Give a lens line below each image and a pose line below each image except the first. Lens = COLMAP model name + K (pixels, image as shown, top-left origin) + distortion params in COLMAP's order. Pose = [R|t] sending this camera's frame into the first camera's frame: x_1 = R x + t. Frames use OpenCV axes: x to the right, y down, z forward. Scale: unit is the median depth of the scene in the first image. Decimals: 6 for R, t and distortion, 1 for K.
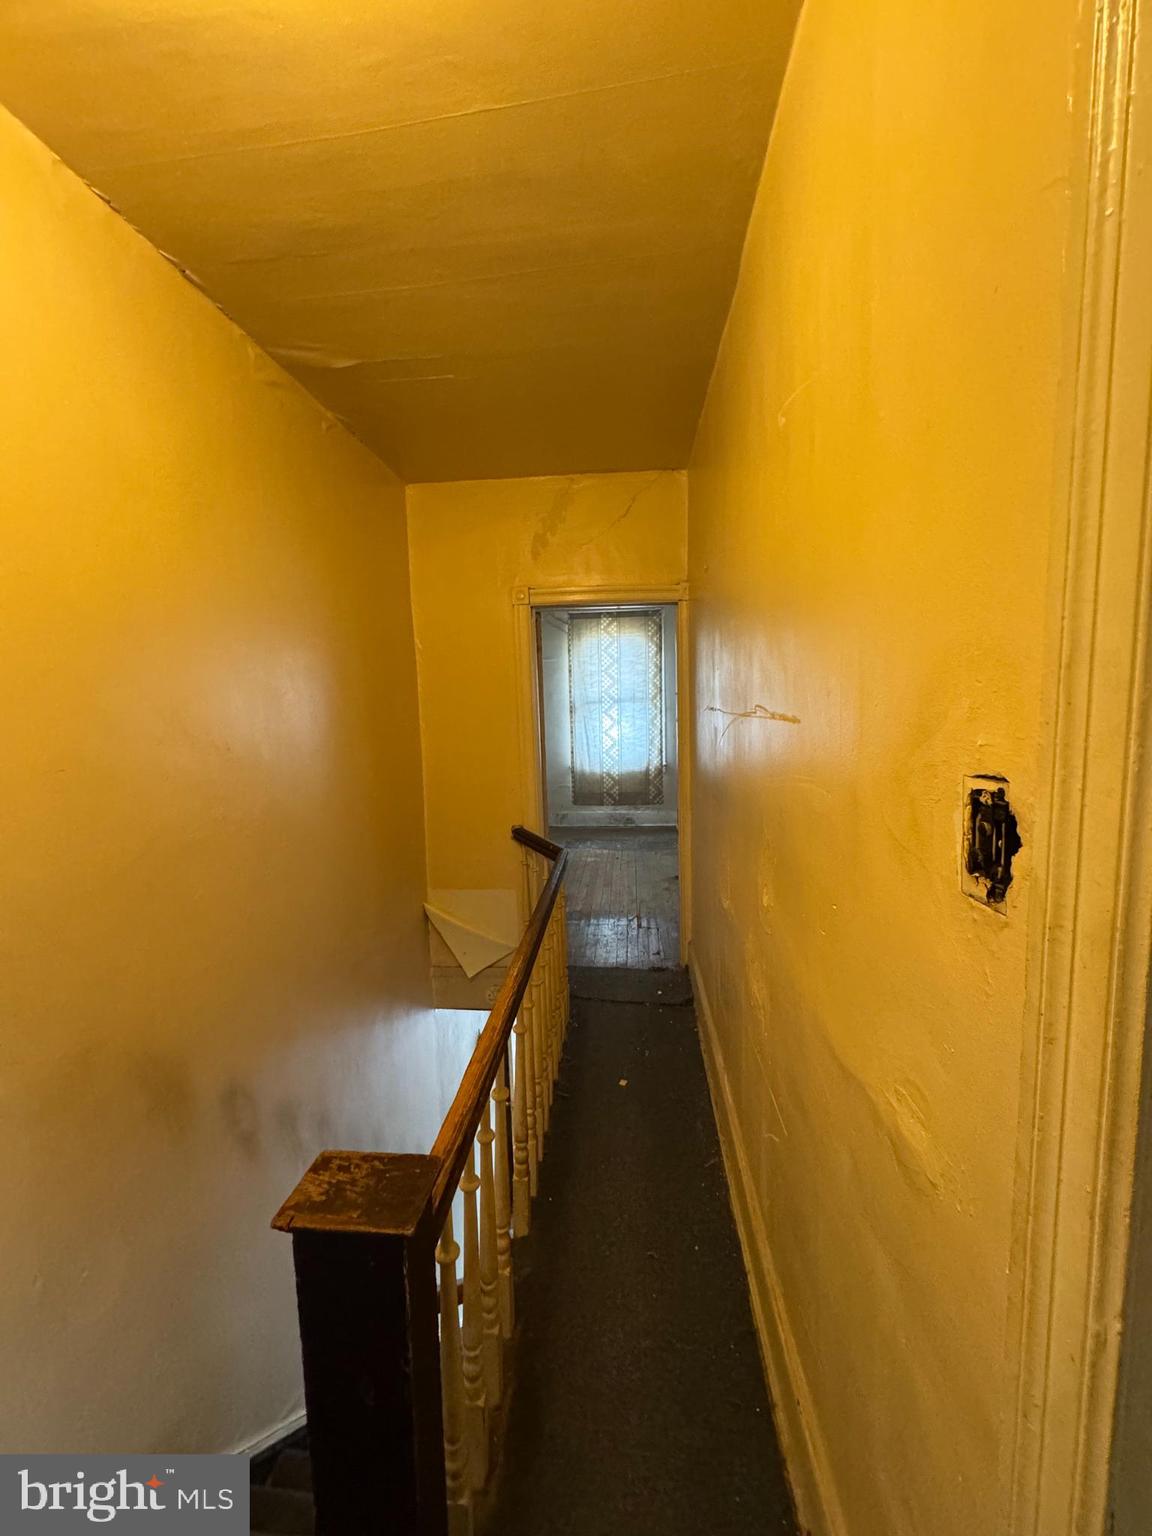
lens RADIAL K [[614.6, 0, 573.2], [0, 614.6, 764.5], [0, 0, 1]] dist [-0.001295, -0.000170]
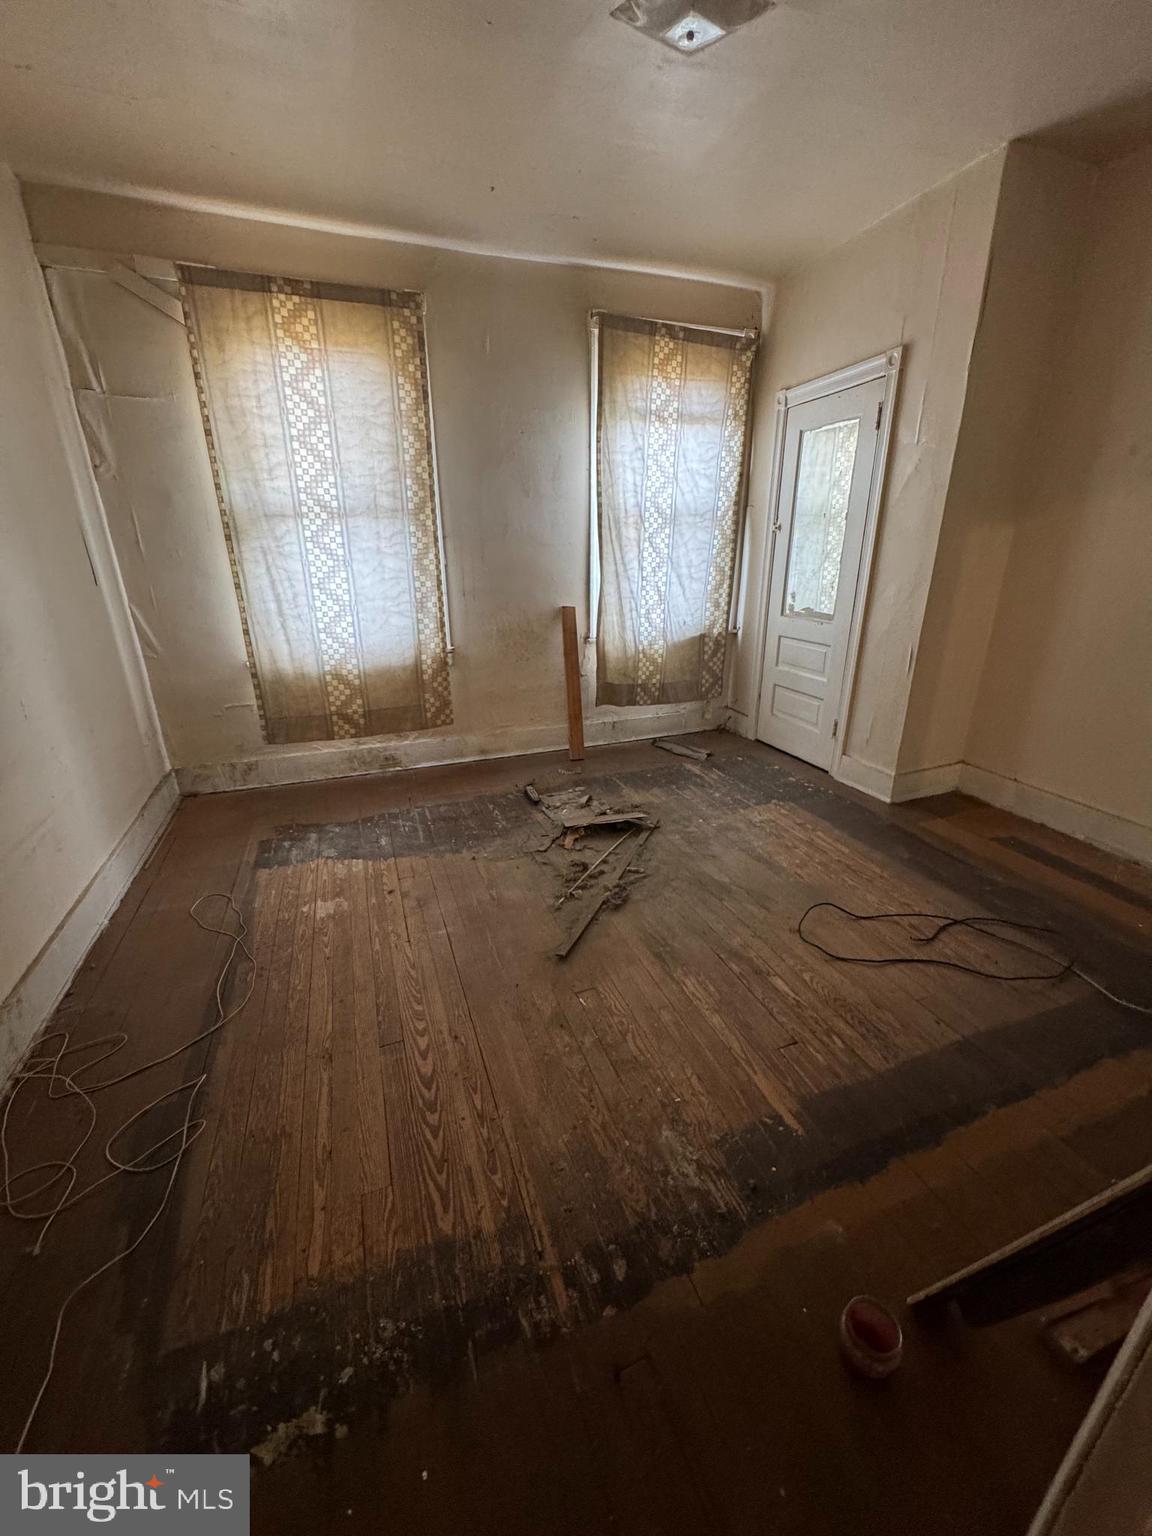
lens RADIAL K [[614.6, 0, 574.7], [0, 614.6, 771.3], [0, 0, 1]] dist [-0.001295, -0.000170]
pose [[0.904120, -0.130589, 0.406832, 0.019823], [0.030067, 0.969235, 0.244296, -0.023957], [-0.426219, -0.208640, 0.880231, 0.479598]]
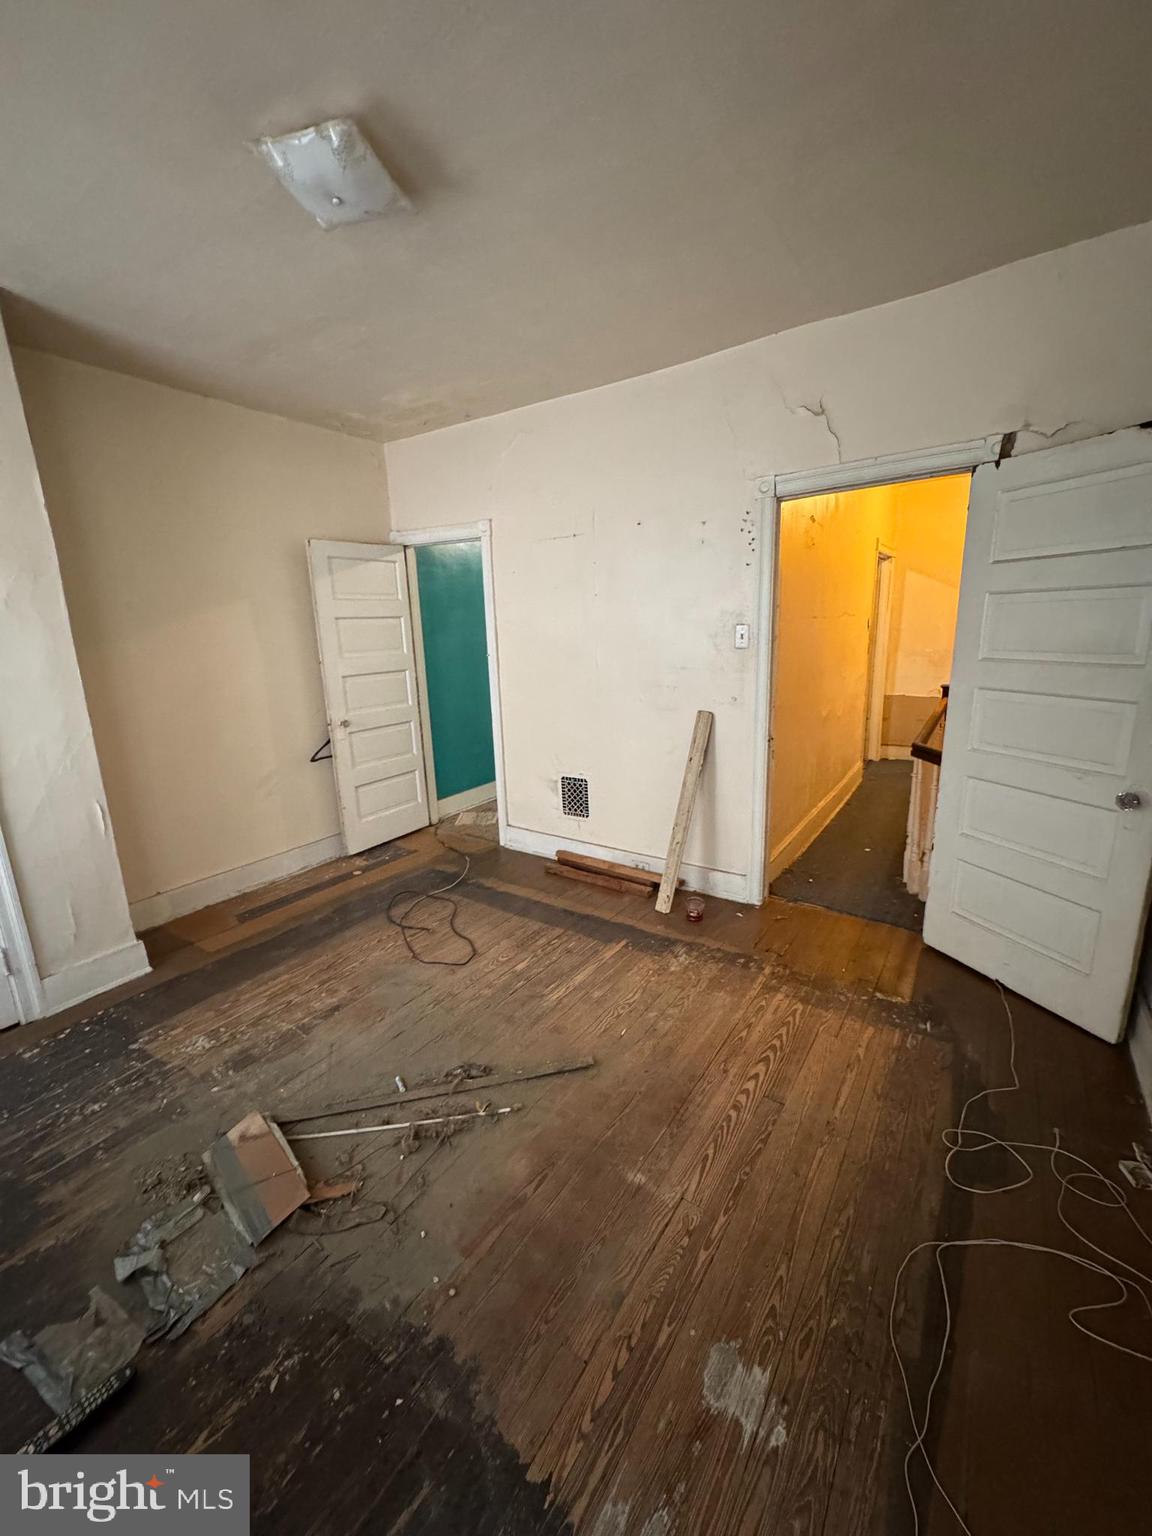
lens RADIAL K [[614.6, 0, 574.3], [0, 614.6, 767.0], [0, 0, 1]] dist [-0.001295, -0.000170]
pose [[-0.870639, -0.048236, 0.489553, -0.010305], [0.118430, 0.945357, 0.303766, -0.094465], [-0.477455, 0.322448, -0.817352, 0.929661]]
